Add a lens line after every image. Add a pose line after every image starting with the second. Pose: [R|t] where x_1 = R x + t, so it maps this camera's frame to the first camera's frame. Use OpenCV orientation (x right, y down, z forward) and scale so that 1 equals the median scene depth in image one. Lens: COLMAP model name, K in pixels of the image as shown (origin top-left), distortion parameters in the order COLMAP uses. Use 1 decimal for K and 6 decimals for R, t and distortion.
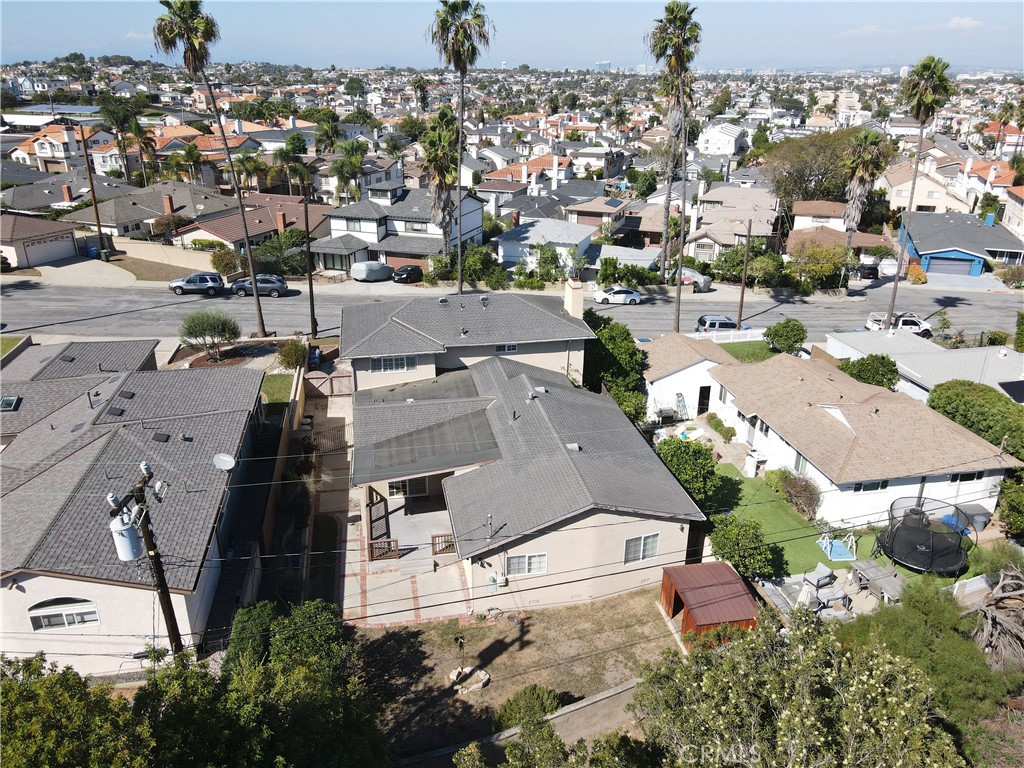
lens RADIAL K [[752.1, 0, 507.2], [0, 752.1, 377.4], [0, 0, 1]] dist [0.008417, 0.021621]
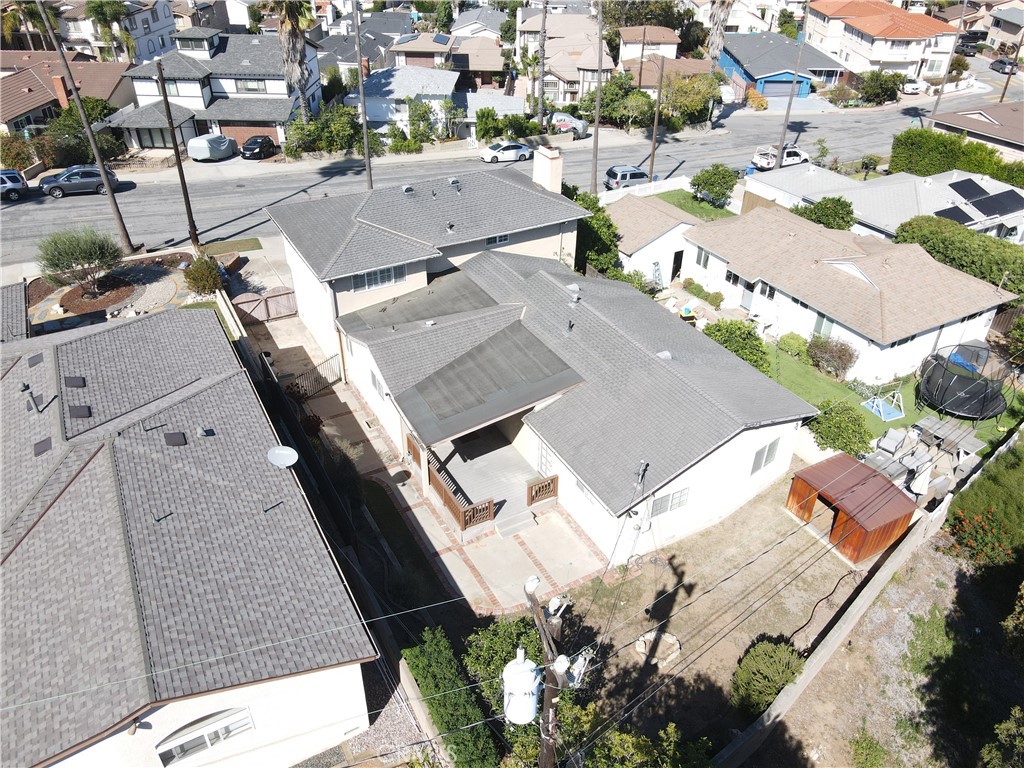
lens RADIAL K [[752.1, 0, 515.0], [0, 752.1, 381.6], [0, 0, 1]] dist [0.008417, 0.021621]
pose [[0.950754, -0.170734, 0.258684, -0.173867], [0.114704, 0.969167, 0.218080, -0.050268], [-0.287941, -0.177668, 0.941023, 0.124174]]
